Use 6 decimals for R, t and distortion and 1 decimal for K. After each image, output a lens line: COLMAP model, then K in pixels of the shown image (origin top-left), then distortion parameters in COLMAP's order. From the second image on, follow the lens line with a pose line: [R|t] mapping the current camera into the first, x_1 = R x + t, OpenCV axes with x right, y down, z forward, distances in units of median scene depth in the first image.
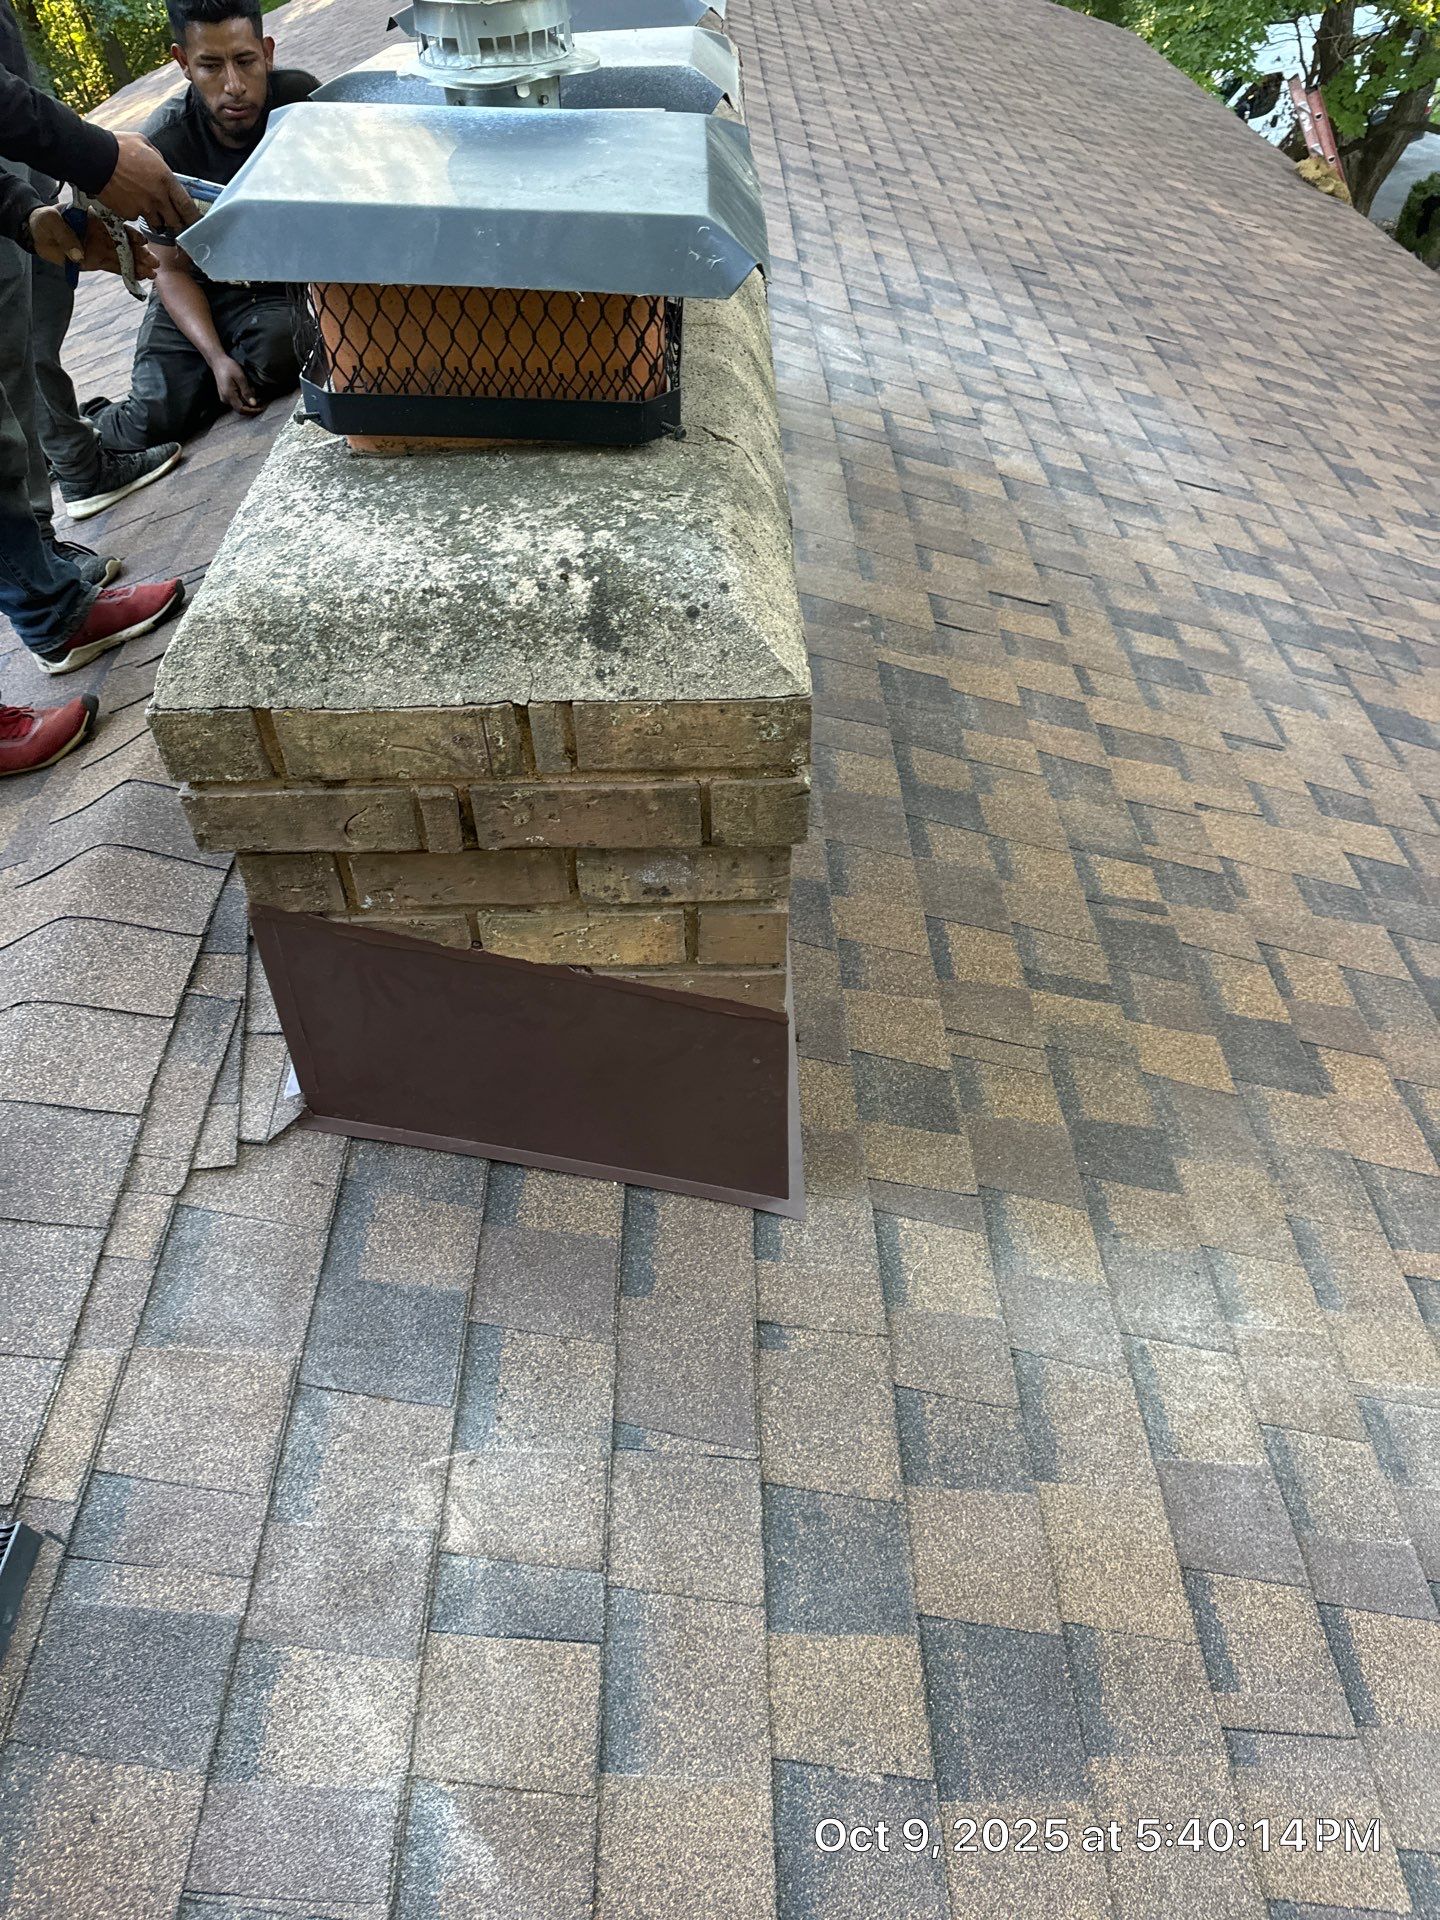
lens RADIAL K [[1368.5, 0, 704.2], [0, 1368.5, 962.8], [0, 0, 1]] dist [0.023379, -0.028600]
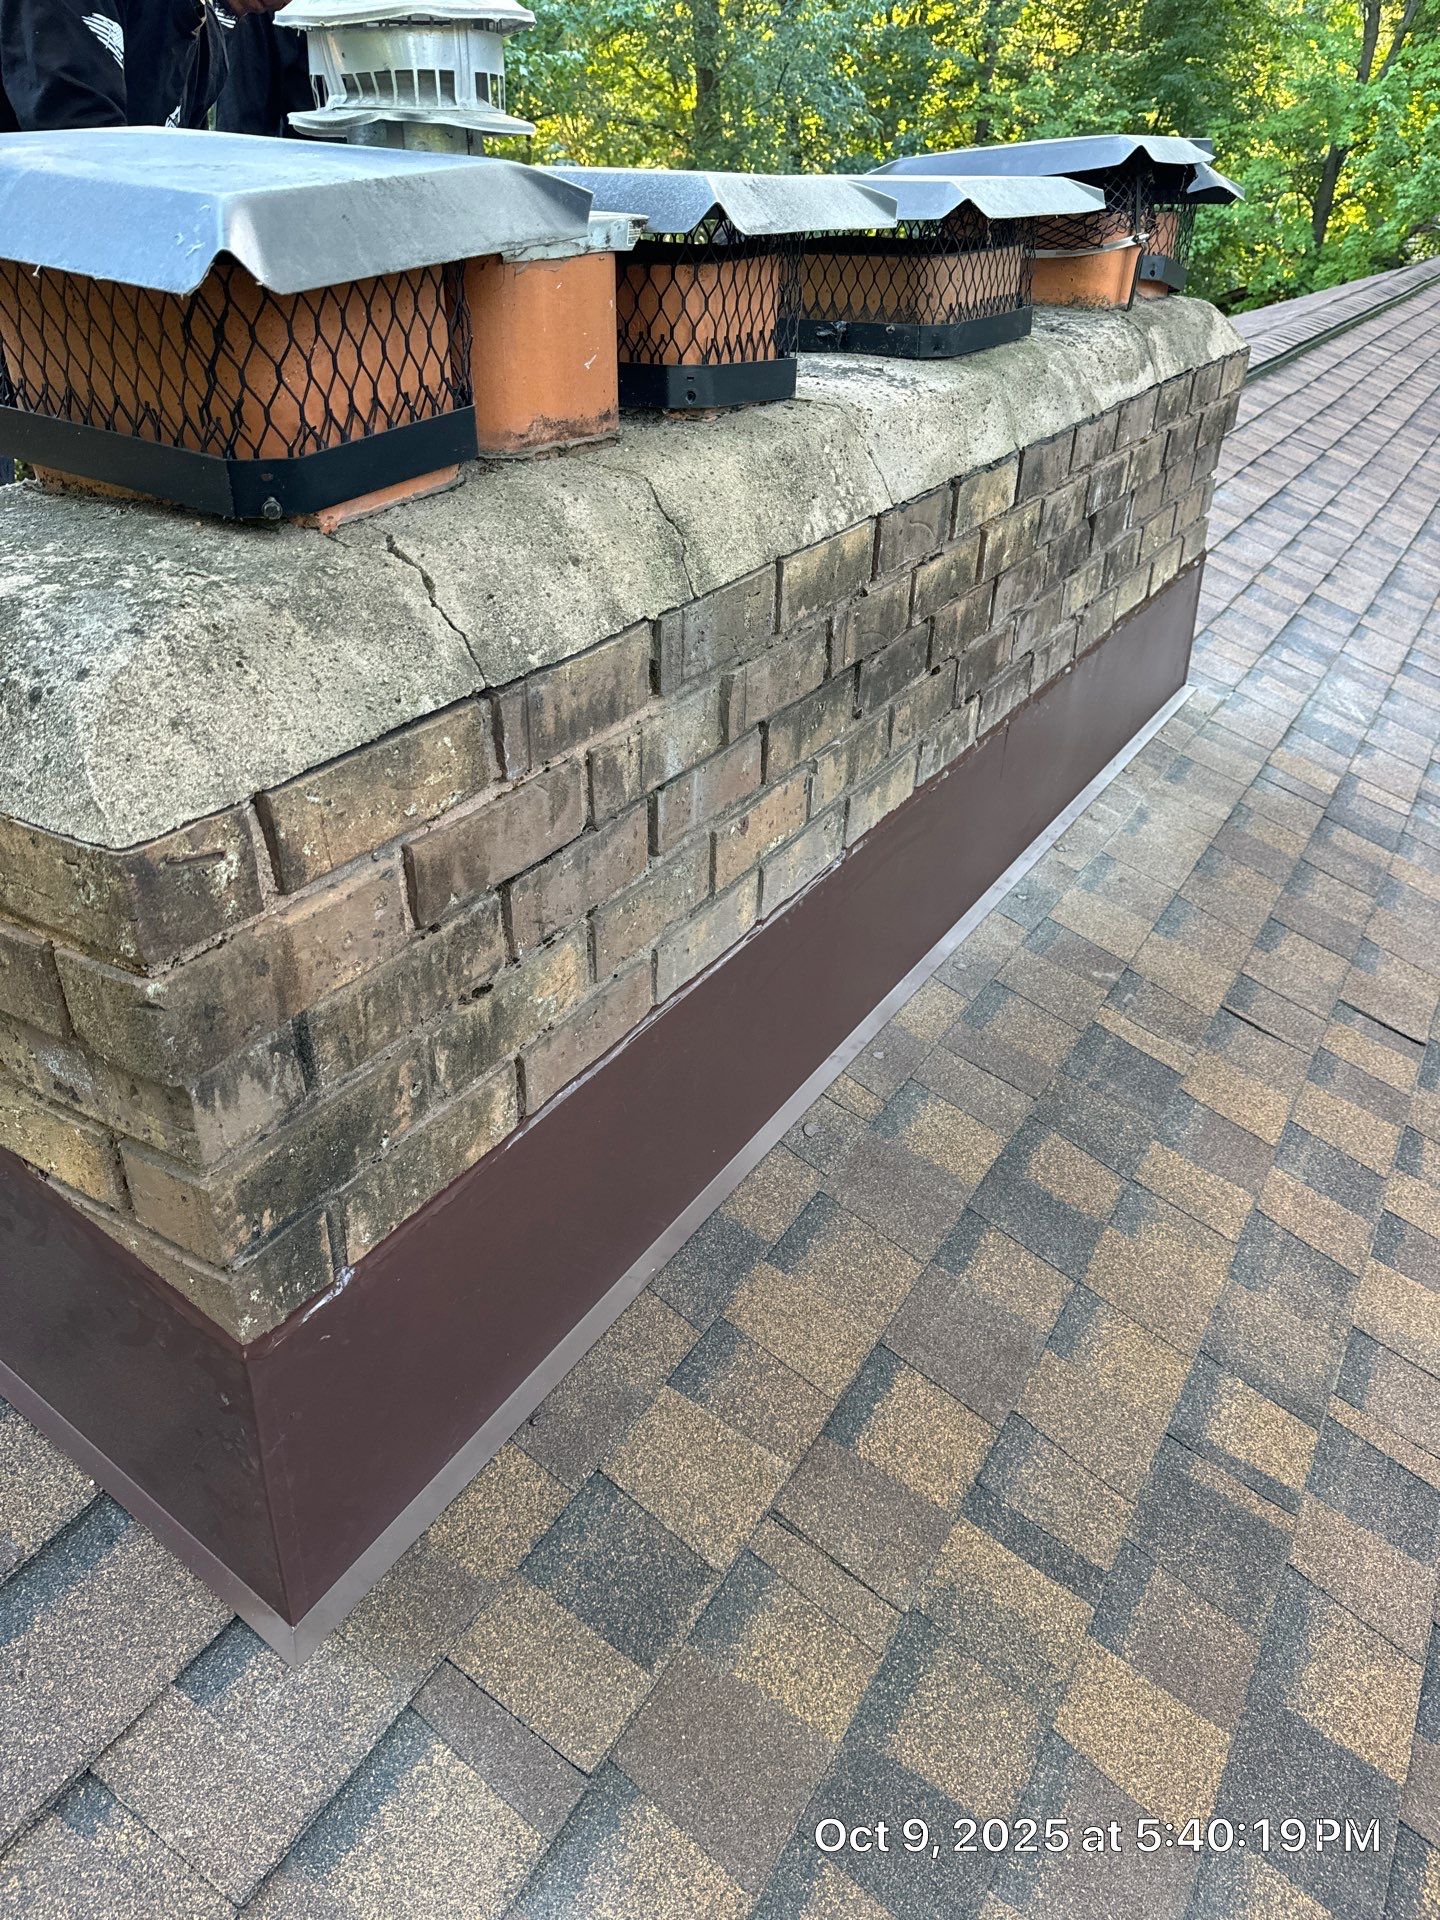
lens RADIAL K [[1368.5, 0, 729.0], [0, 1368.5, 947.9], [0, 0, 1]] dist [0.023379, -0.028600]
pose [[0.853728, 0.297593, -0.427302, 0.340359], [-0.384754, 0.913453, -0.132548, -0.098795], [0.350875, 0.277566, 0.894340, 0.290083]]
